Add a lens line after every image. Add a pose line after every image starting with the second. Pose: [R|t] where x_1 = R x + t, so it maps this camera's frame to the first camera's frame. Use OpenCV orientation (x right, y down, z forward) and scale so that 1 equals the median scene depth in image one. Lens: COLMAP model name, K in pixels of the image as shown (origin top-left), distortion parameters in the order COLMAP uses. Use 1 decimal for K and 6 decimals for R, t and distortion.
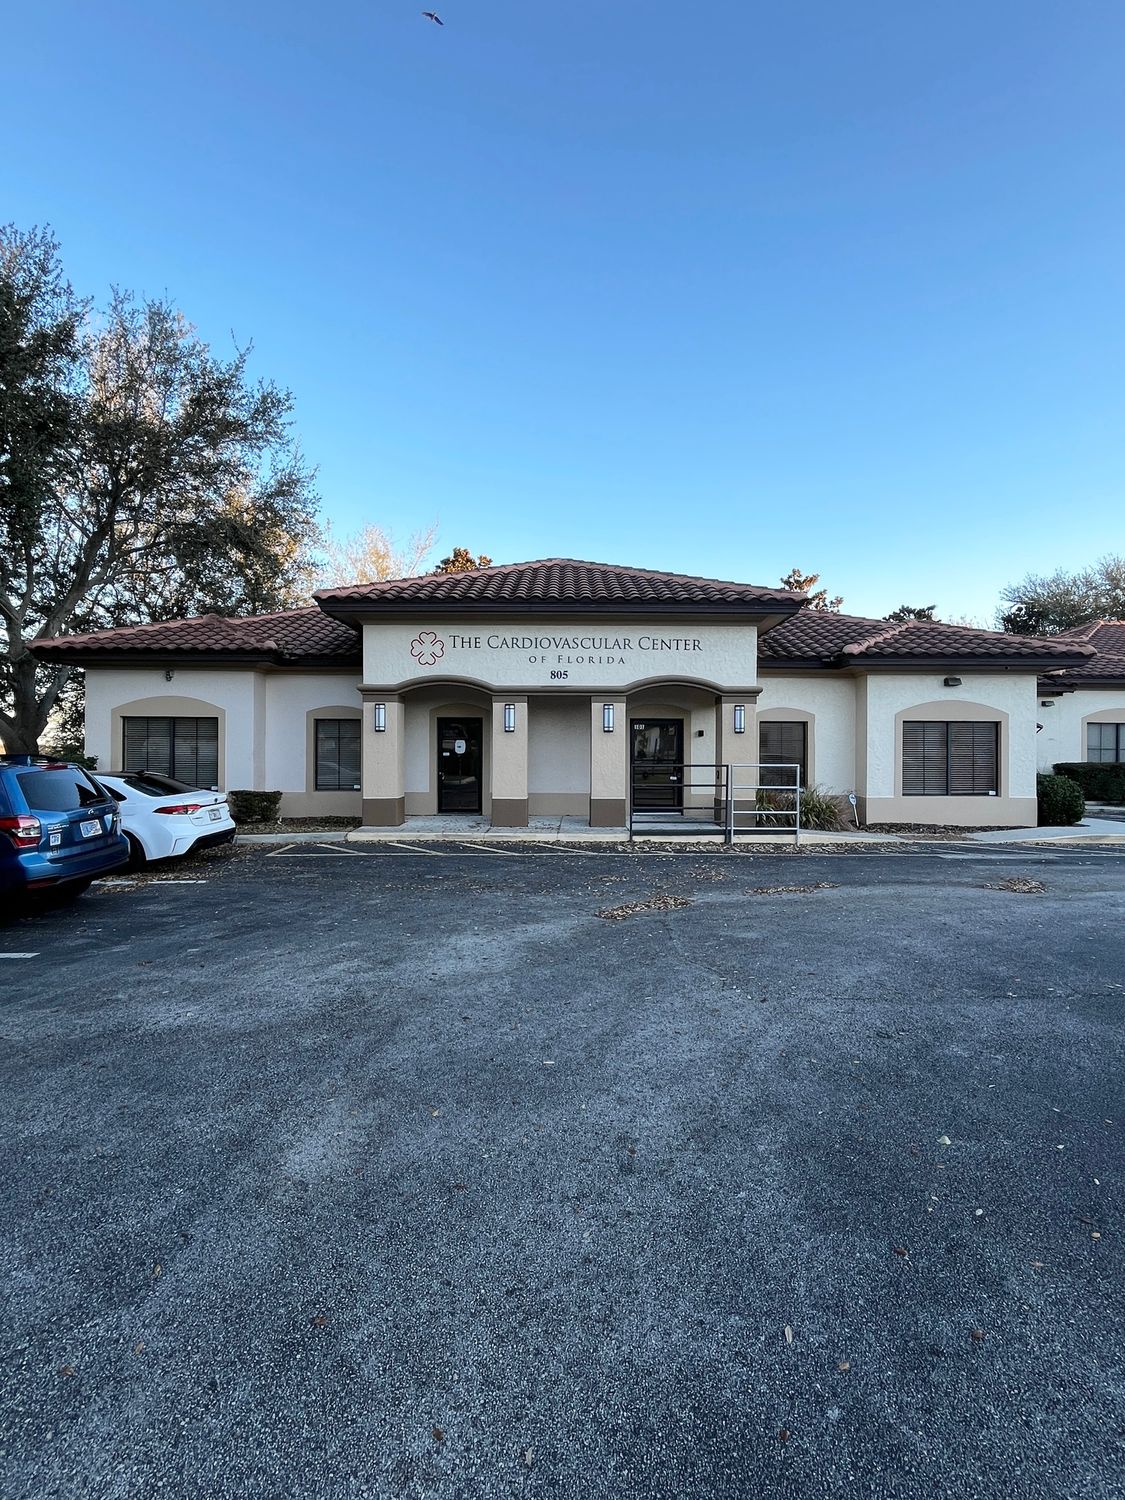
lens RADIAL K [[698.1, 0, 572.9], [0, 698.1, 750.0], [0, 0, 1]] dist [-0.000399, -0.000006]
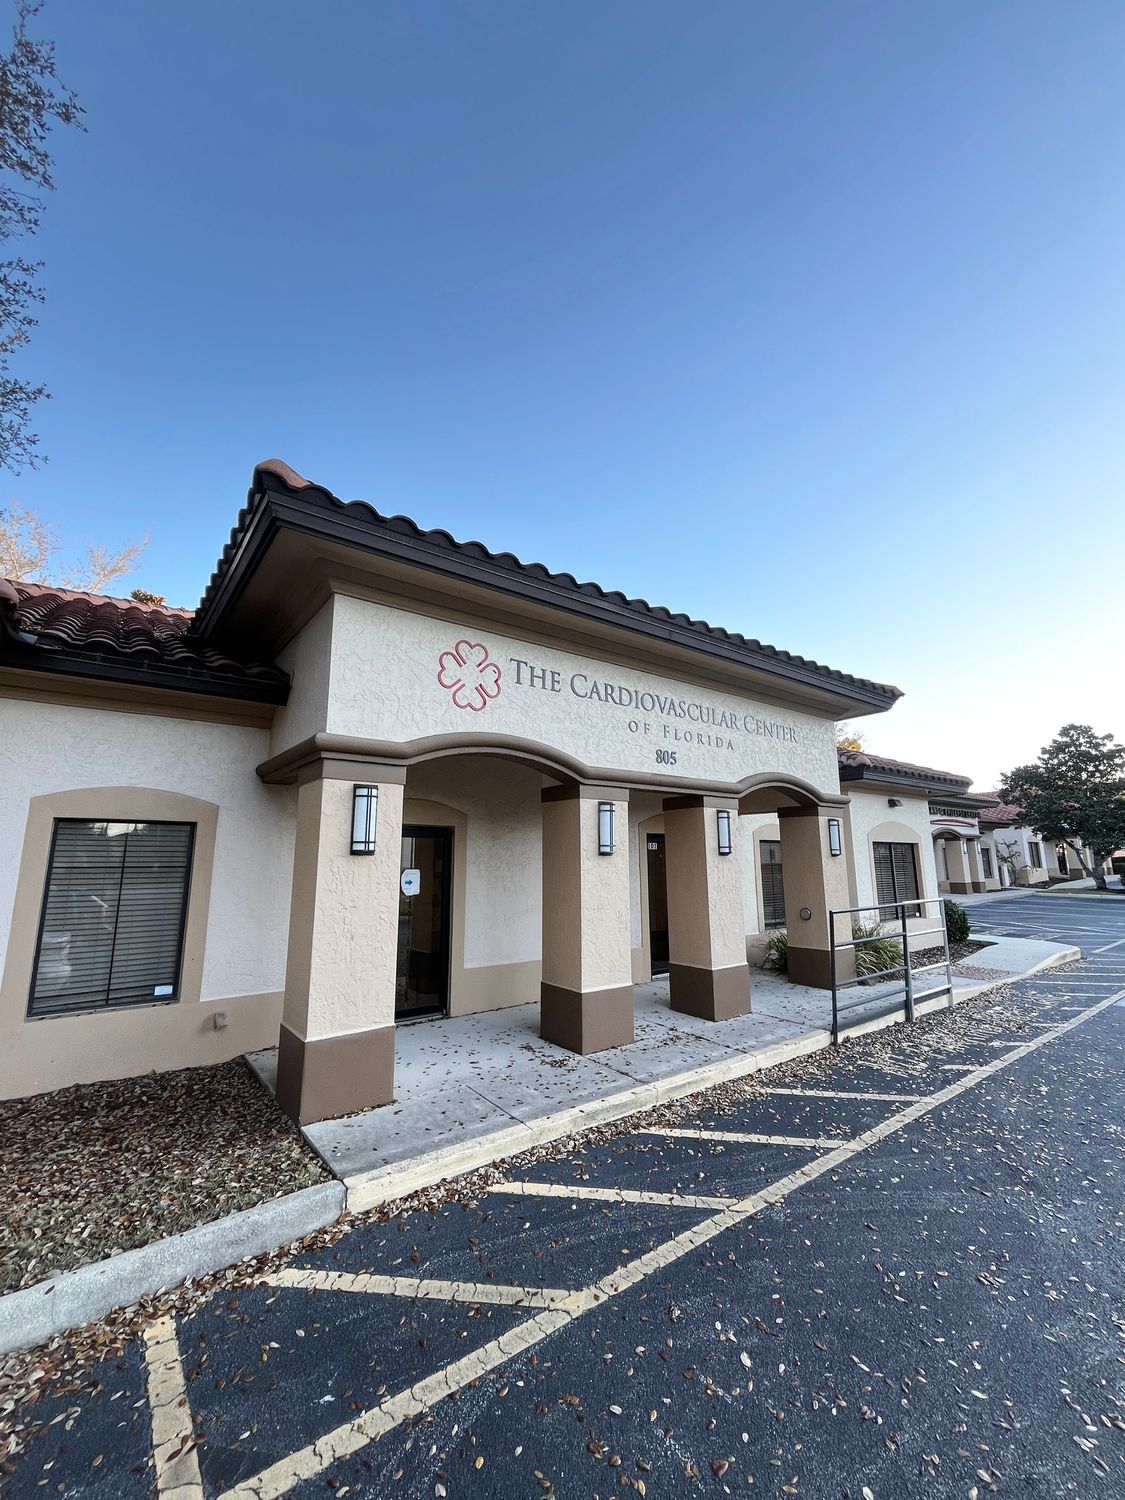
lens RADIAL K [[613.5, 0, 561.0], [0, 613.5, 743.1], [0, 0, 1]] dist [-0.000230, 0.000788]
pose [[0.792257, 0.110221, 0.600150, -0.403732], [-0.000990, 0.983781, -0.179371, -0.026263], [-0.610187, 0.141514, 0.779516, 0.646469]]
